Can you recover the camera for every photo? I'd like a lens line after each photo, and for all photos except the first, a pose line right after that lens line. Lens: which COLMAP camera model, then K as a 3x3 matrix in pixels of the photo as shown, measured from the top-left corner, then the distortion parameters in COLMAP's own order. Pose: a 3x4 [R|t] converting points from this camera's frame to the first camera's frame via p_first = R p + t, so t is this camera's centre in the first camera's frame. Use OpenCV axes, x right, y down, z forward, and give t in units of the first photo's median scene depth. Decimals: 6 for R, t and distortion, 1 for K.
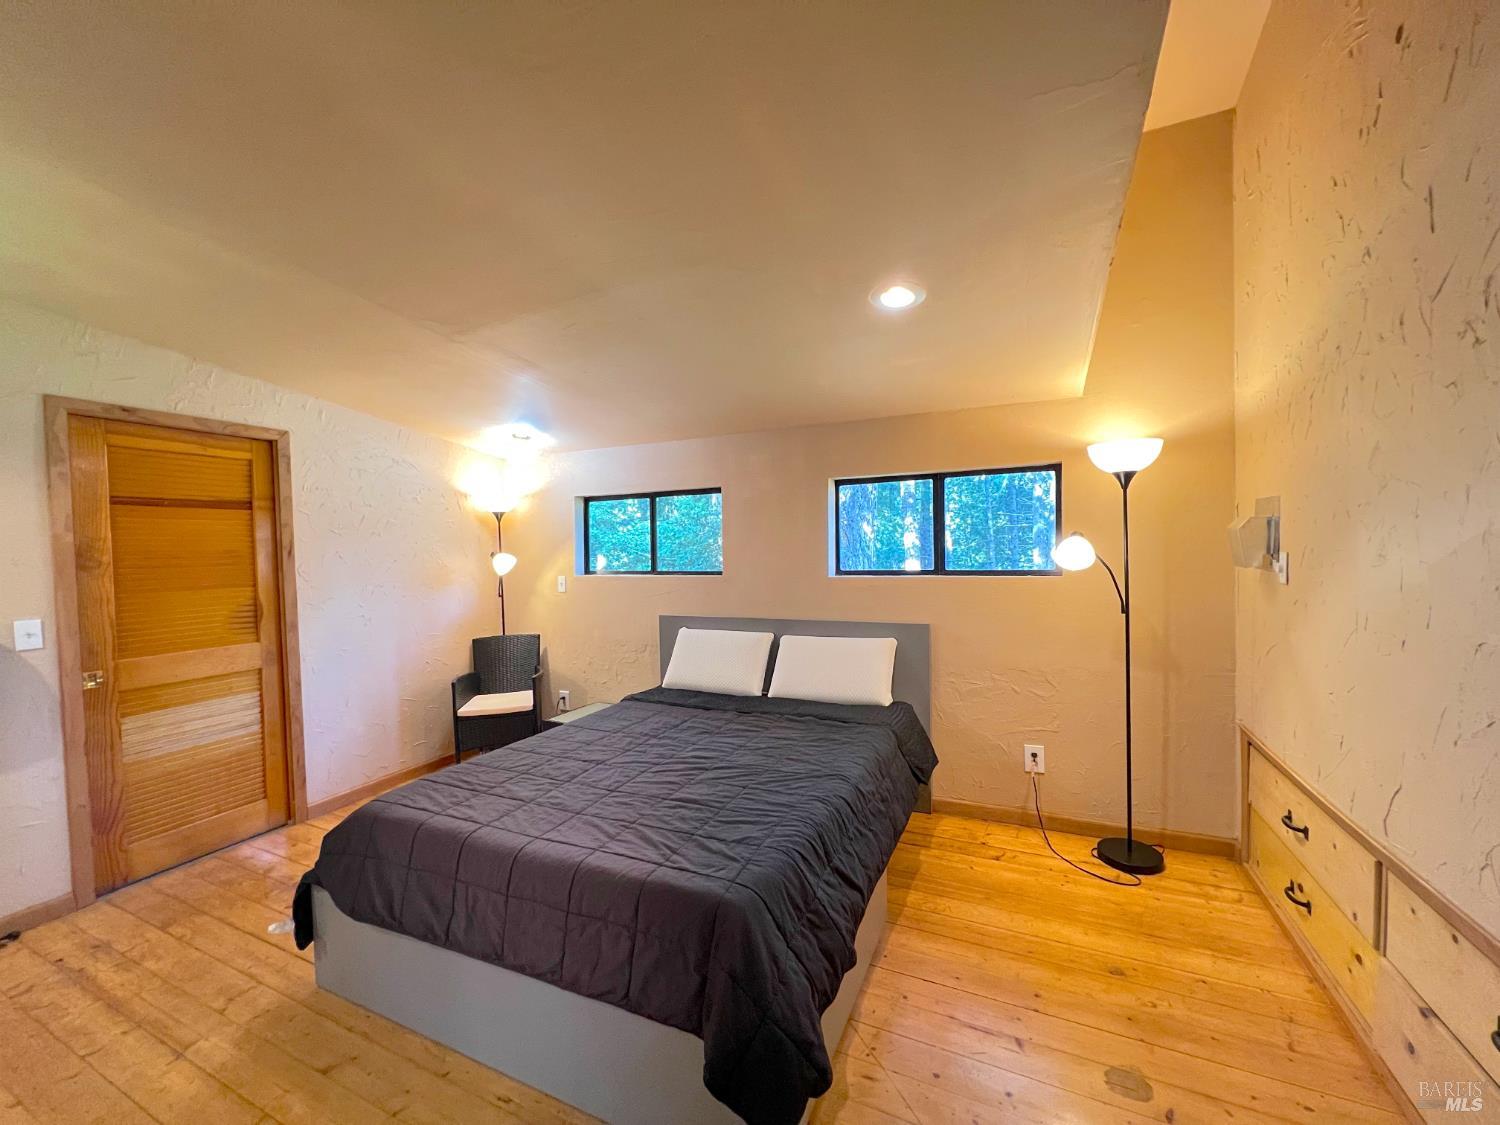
lens RADIAL K [[602.2, 0, 753.8], [0, 602.2, 567.0], [0, 0, 1]] dist [-0.003431, 0.001000]
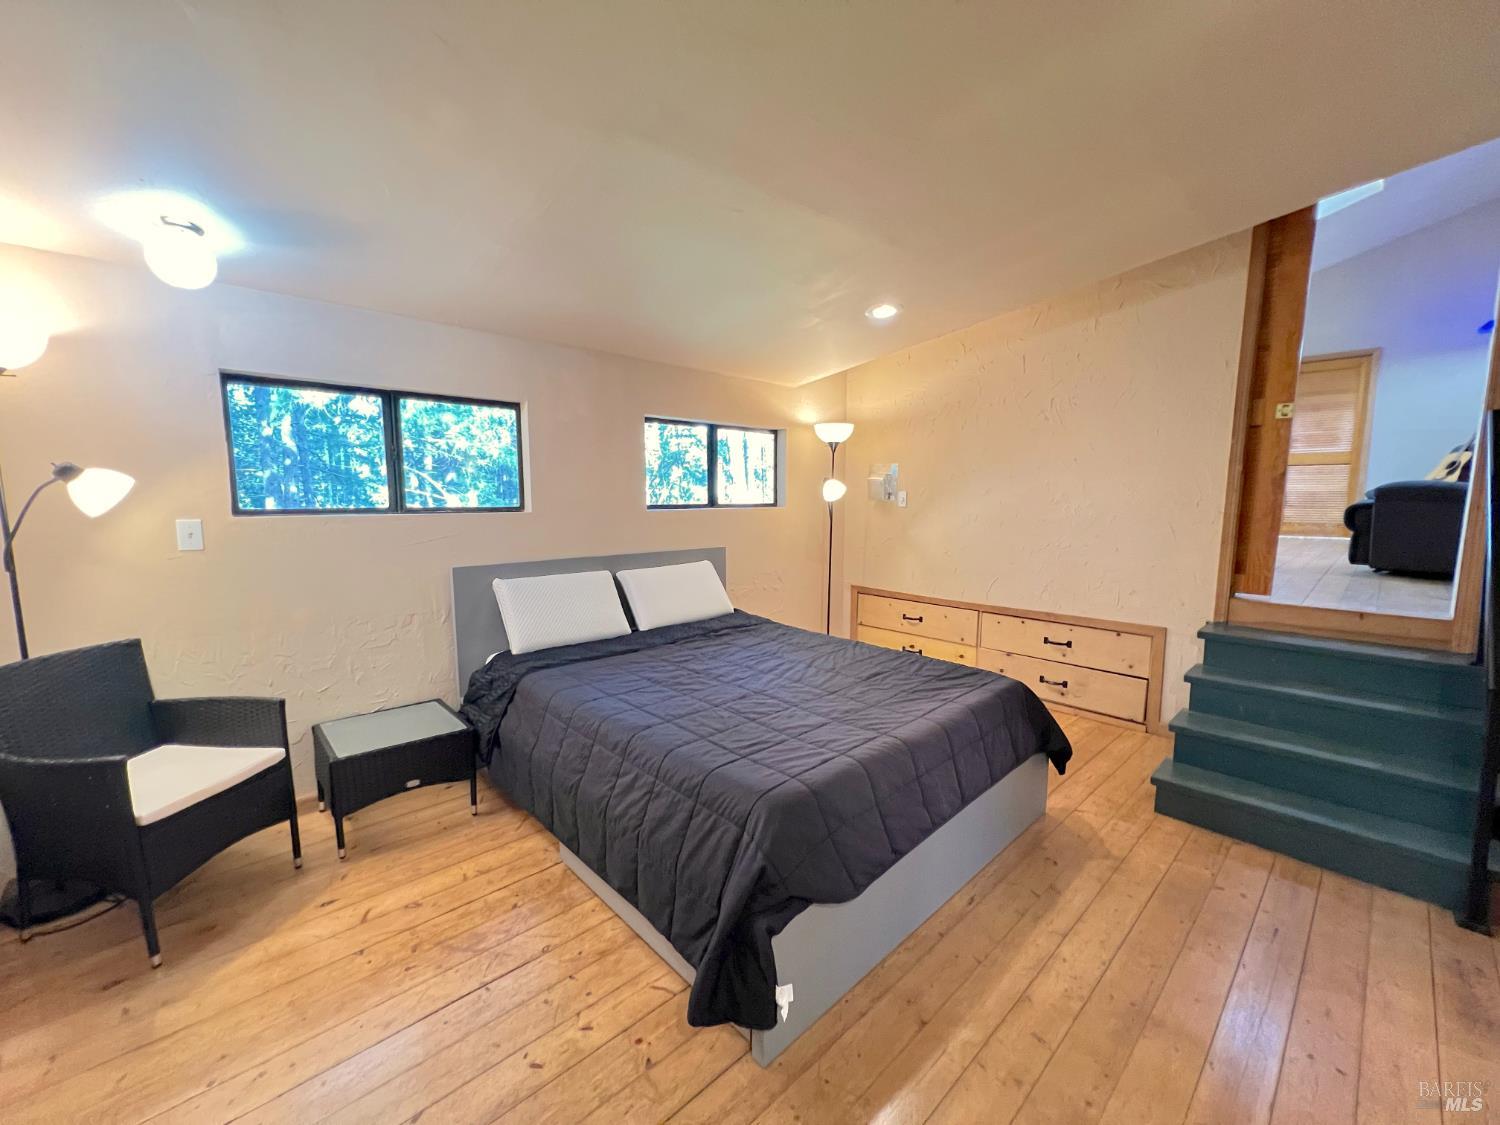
lens RADIAL K [[602.2, 0, 765.5], [0, 602.2, 566.8], [0, 0, 1]] dist [-0.003431, 0.001000]
pose [[0.352965, -0.097971, 0.930493, -0.974991], [0.010068, 0.994843, 0.100927, 0.012327], [-0.935582, -0.026255, 0.352131, 0.536298]]
